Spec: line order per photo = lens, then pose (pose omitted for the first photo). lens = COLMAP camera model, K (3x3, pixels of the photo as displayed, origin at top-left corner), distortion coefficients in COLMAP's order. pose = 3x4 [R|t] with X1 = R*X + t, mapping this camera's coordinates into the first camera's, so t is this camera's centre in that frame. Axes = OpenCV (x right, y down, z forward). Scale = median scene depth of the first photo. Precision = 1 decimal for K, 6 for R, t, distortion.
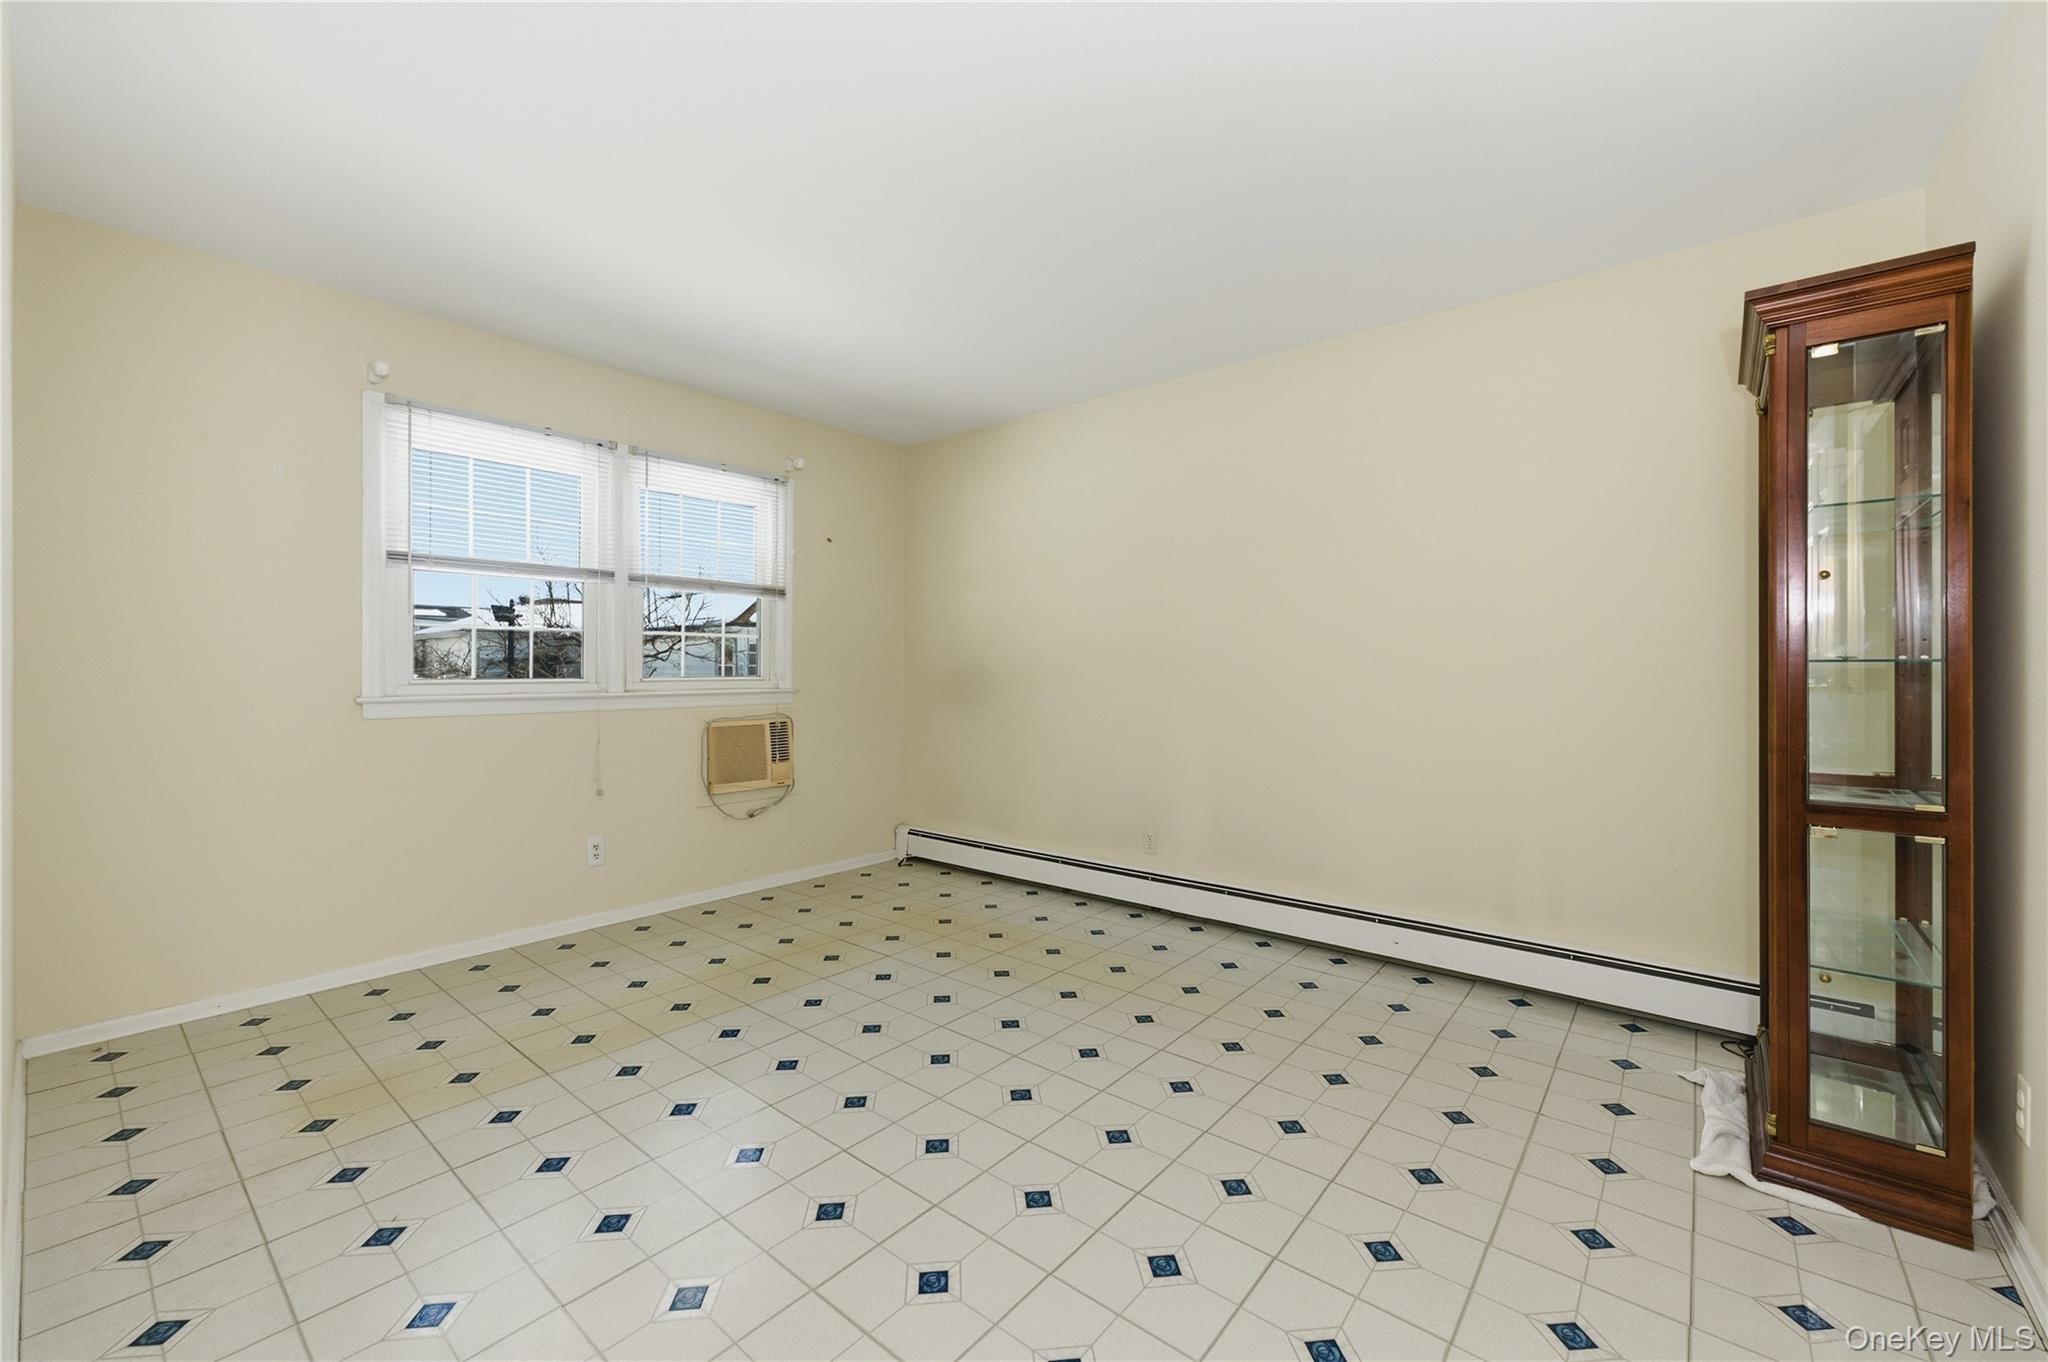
lens RADIAL K [[822.7, 0, 1027.3], [0, 822.7, 672.9], [0, 0, 1]] dist [-0.001464, 0.000293]
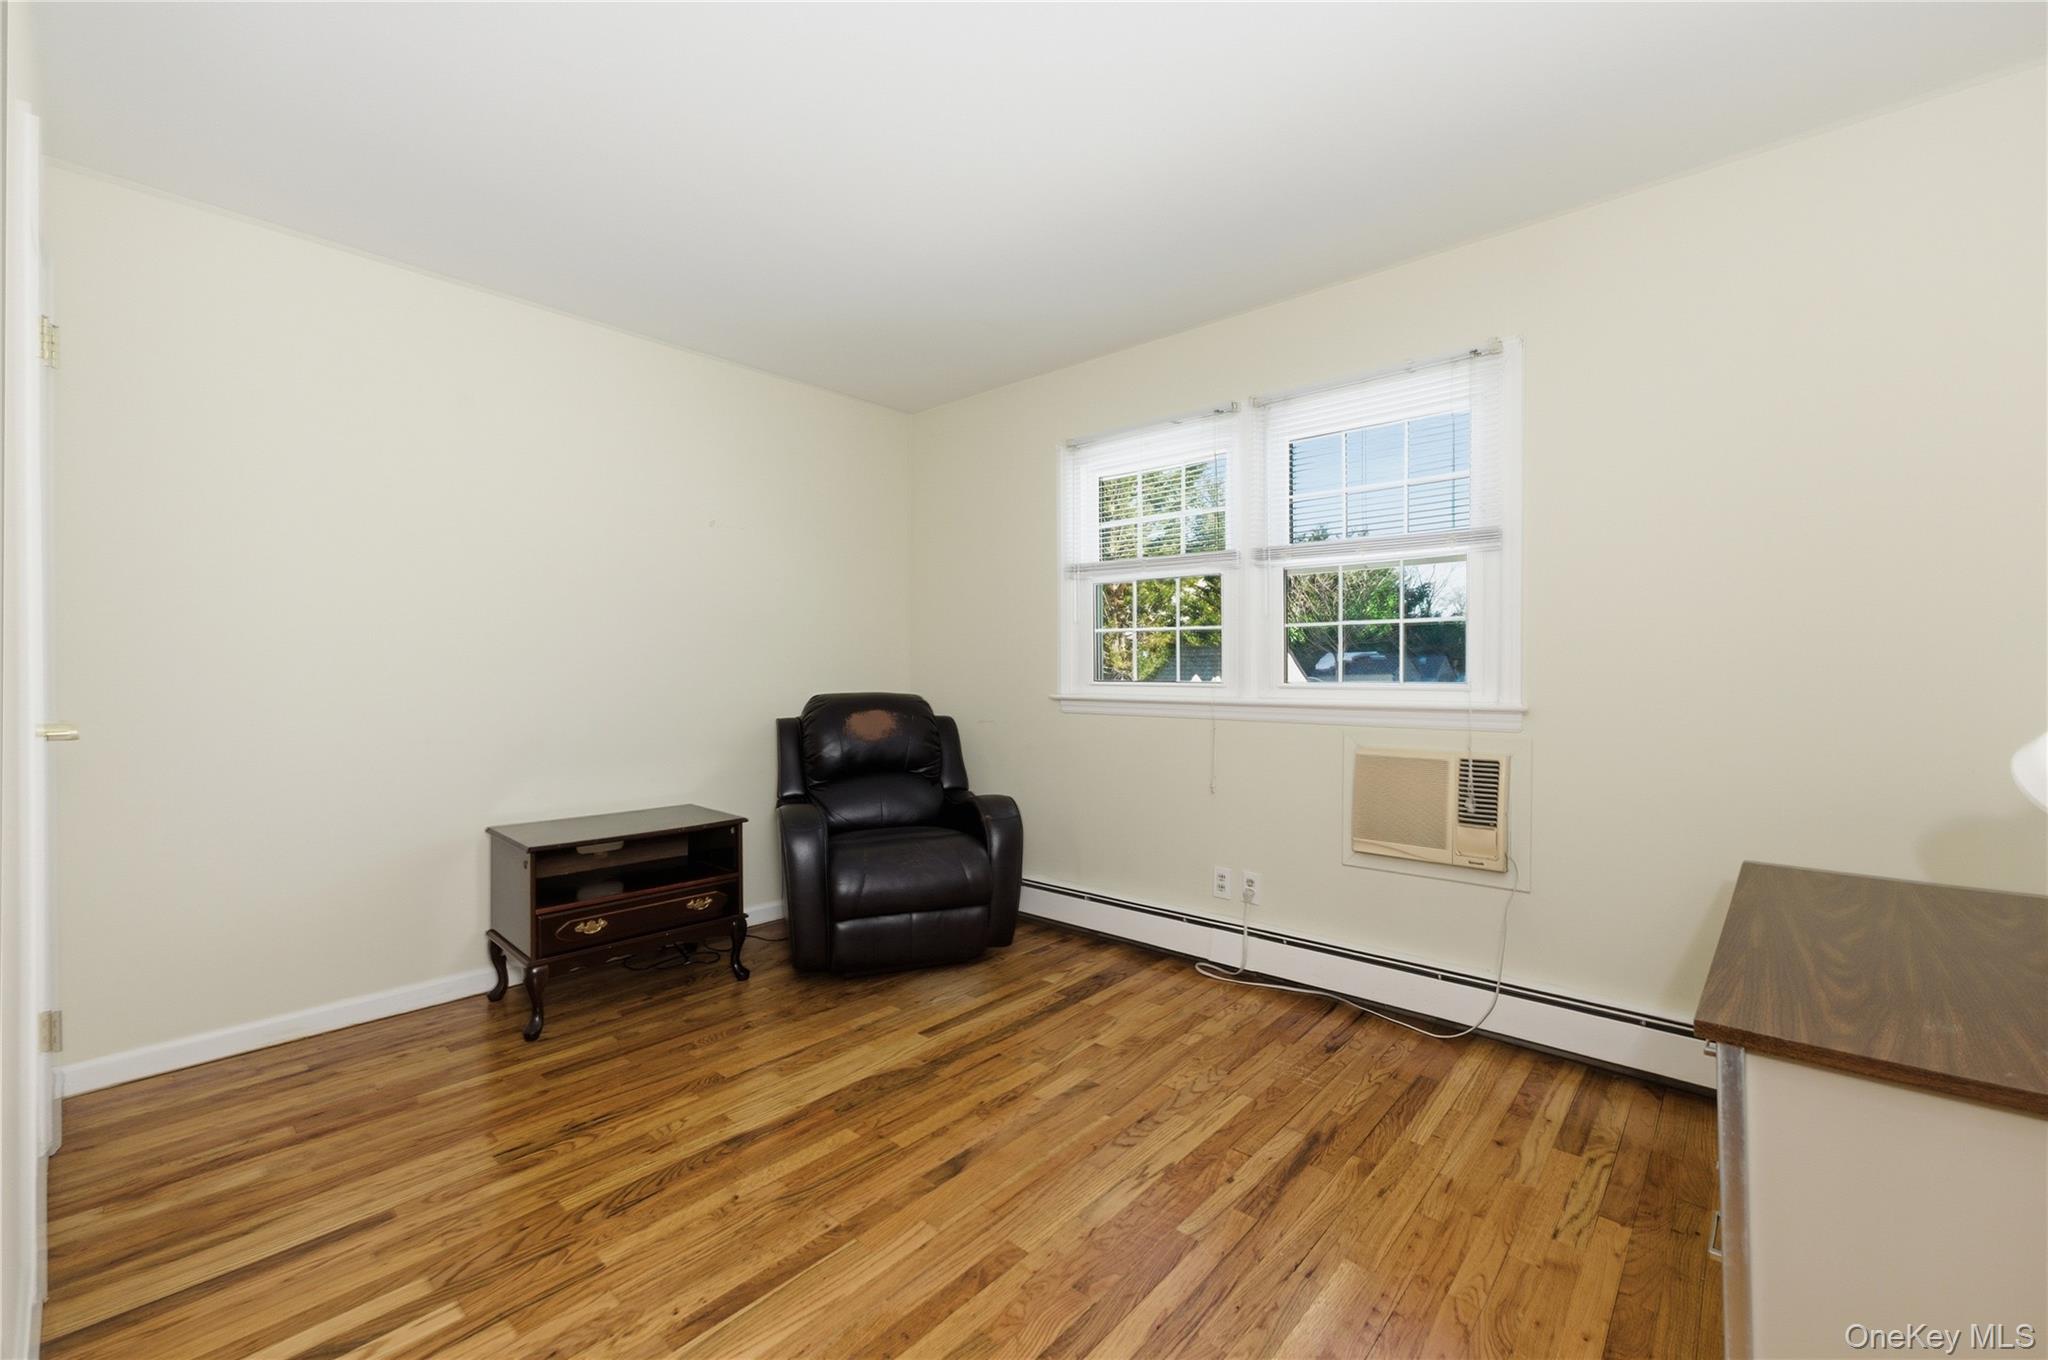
lens RADIAL K [[822.7, 0, 1027.3], [0, 822.7, 671.9], [0, 0, 1]] dist [-0.001464, 0.000293]
pose [[-0.025091, -0.011339, -0.999621, 0.341185], [0.006772, 0.999911, -0.011512, 0.004171], [0.999662, -0.007058, -0.025012, 0.799817]]
